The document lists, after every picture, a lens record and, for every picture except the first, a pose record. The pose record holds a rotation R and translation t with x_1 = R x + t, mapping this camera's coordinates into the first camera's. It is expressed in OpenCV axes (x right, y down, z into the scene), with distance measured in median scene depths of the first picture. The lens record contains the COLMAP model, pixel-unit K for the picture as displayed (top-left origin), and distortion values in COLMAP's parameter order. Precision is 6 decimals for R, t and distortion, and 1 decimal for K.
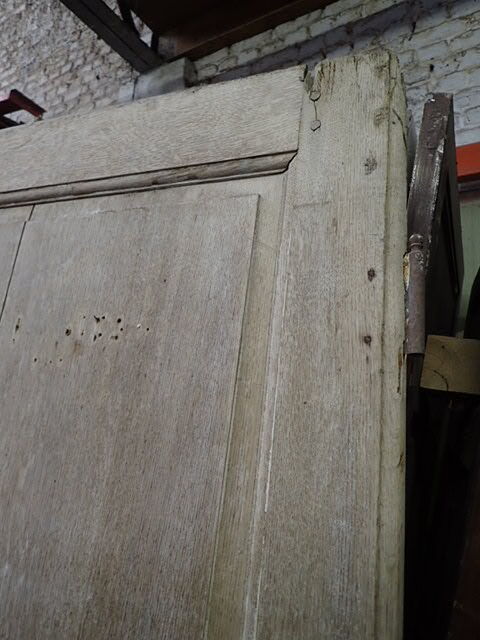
lens RADIAL K [[473.6, 0, 240.0], [0, 473.6, 320.0], [0, 0, 1]] dist [0.004143, -0.004771]
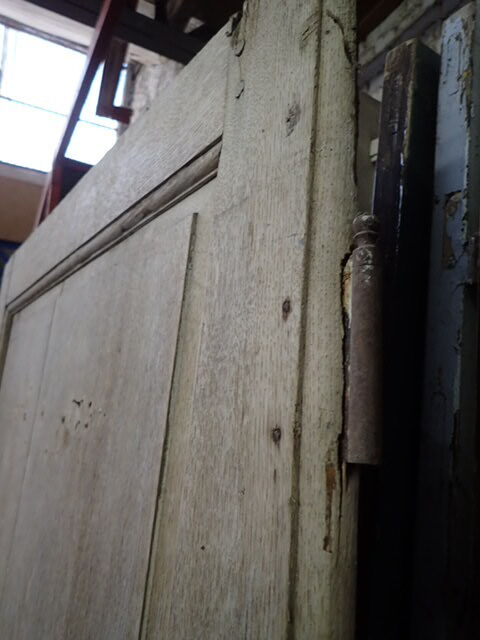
lens RADIAL K [[473.6, 0, 240.0], [0, 473.6, 320.0], [0, 0, 1]] dist [0.004143, -0.004771]
pose [[0.868923, -0.166062, -0.466257, 0.475719], [0.141101, 0.986055, -0.088236, -0.042055], [0.474408, 0.010881, 0.880238, 0.487252]]
